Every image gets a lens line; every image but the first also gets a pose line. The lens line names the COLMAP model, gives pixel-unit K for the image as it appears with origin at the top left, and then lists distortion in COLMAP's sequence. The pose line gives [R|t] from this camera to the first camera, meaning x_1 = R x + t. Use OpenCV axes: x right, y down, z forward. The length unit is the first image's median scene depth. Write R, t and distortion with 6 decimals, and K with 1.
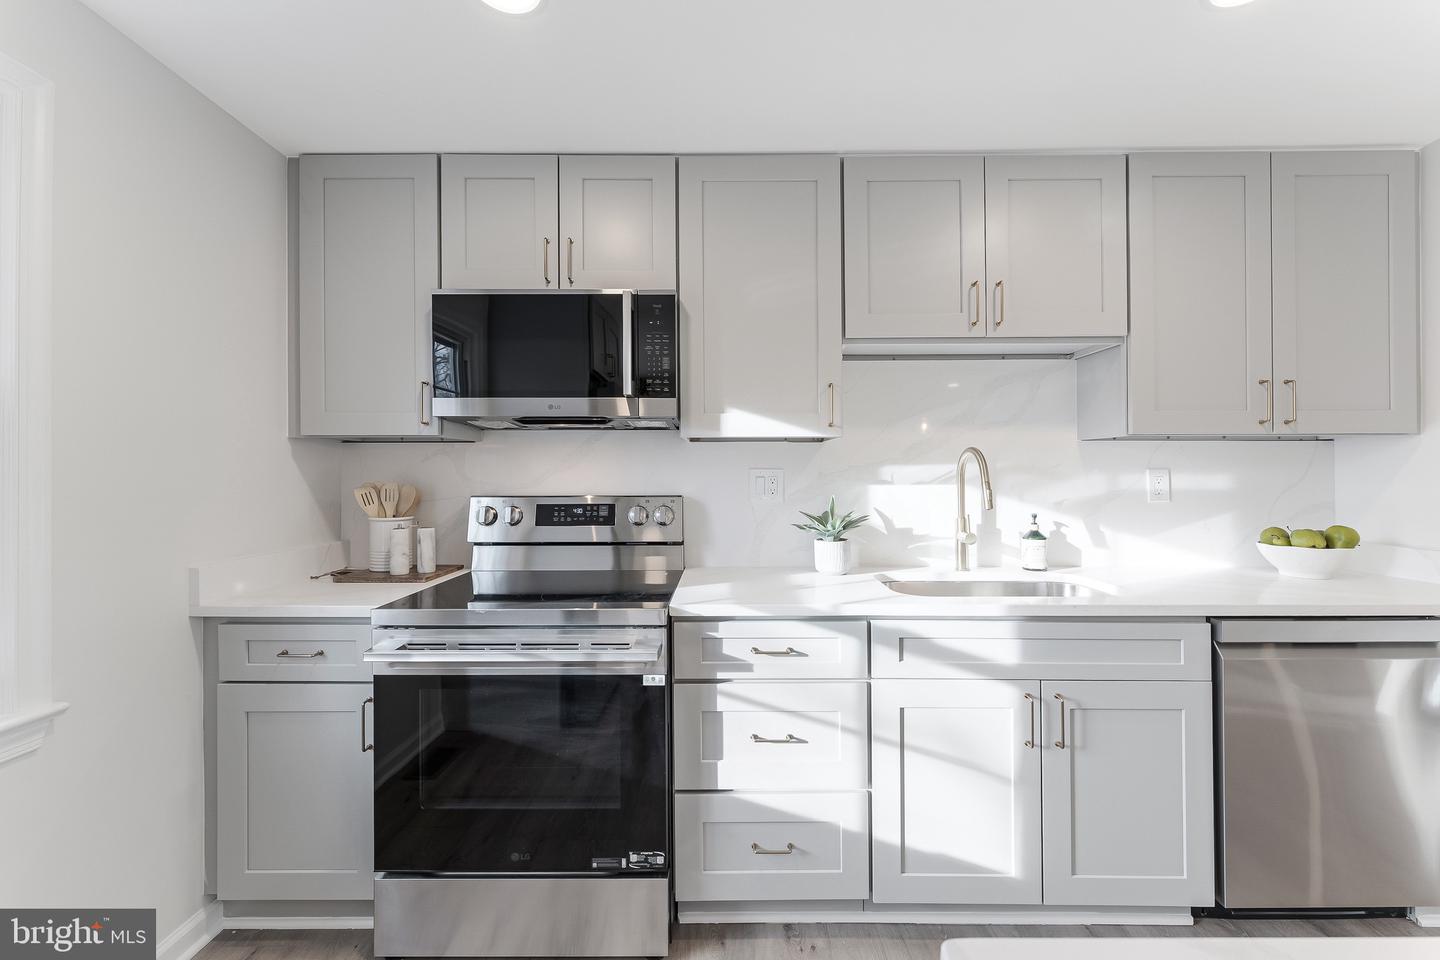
lens RADIAL K [[580.4, 0, 720.8], [0, 580.4, 466.6], [0, 0, 1]] dist [-0.000340, 0.000173]
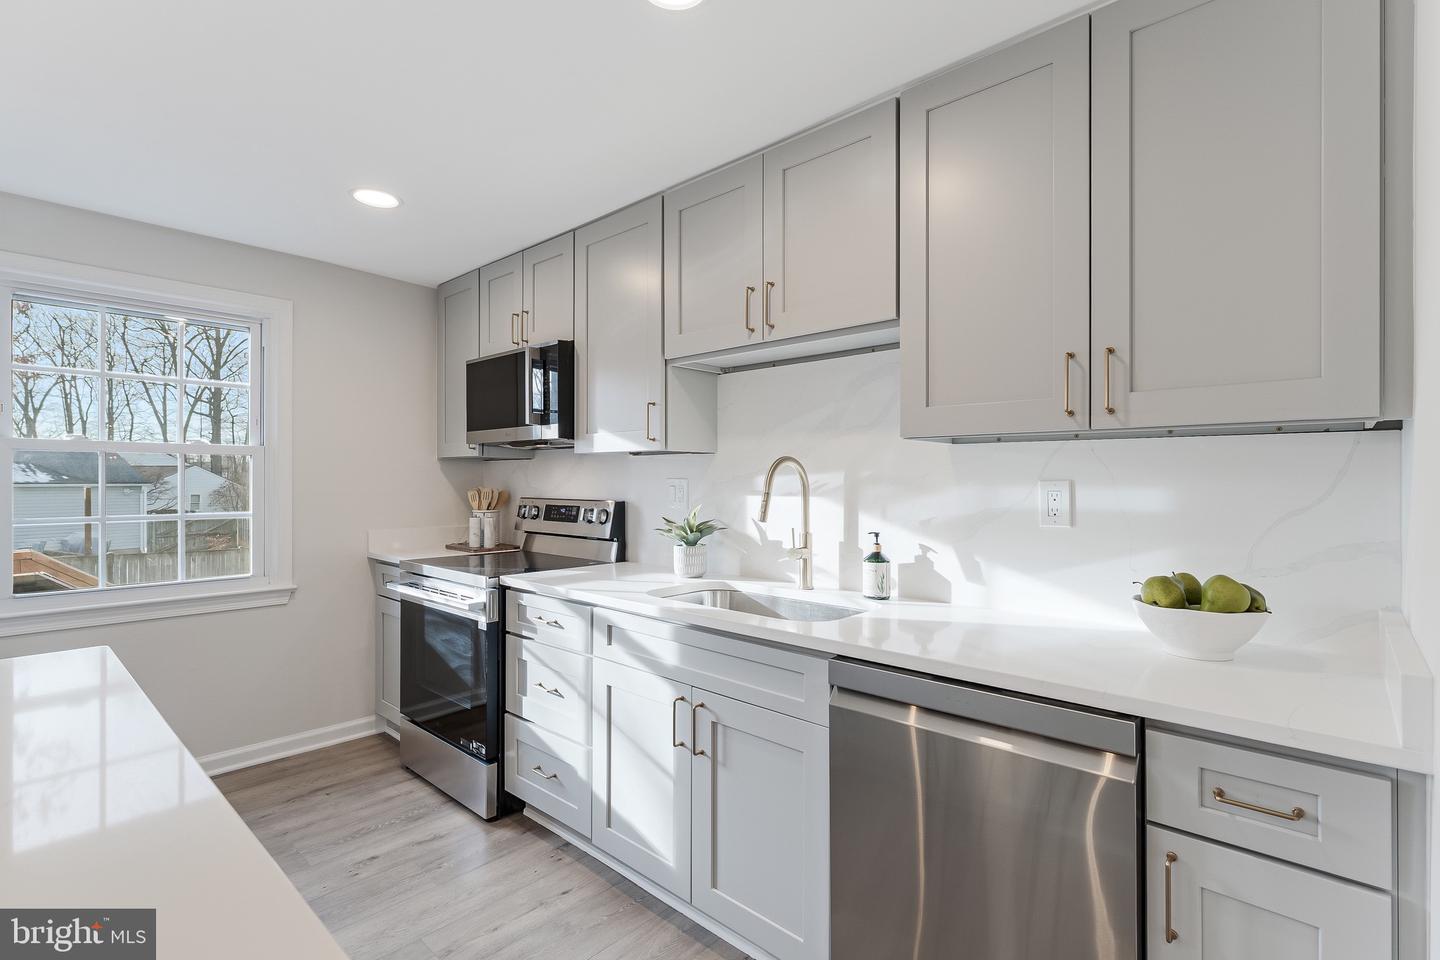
lens RADIAL K [[671.5, 0, 720.9], [0, 671.5, 473.3], [0, 0, 1]] dist [-0.007587, -0.000340]
pose [[0.742738, -0.002264, -0.669578, 1.145166], [0.002096, 0.999997, -0.001056, -0.005284], [0.669579, -0.000619, 0.742741, 0.129655]]
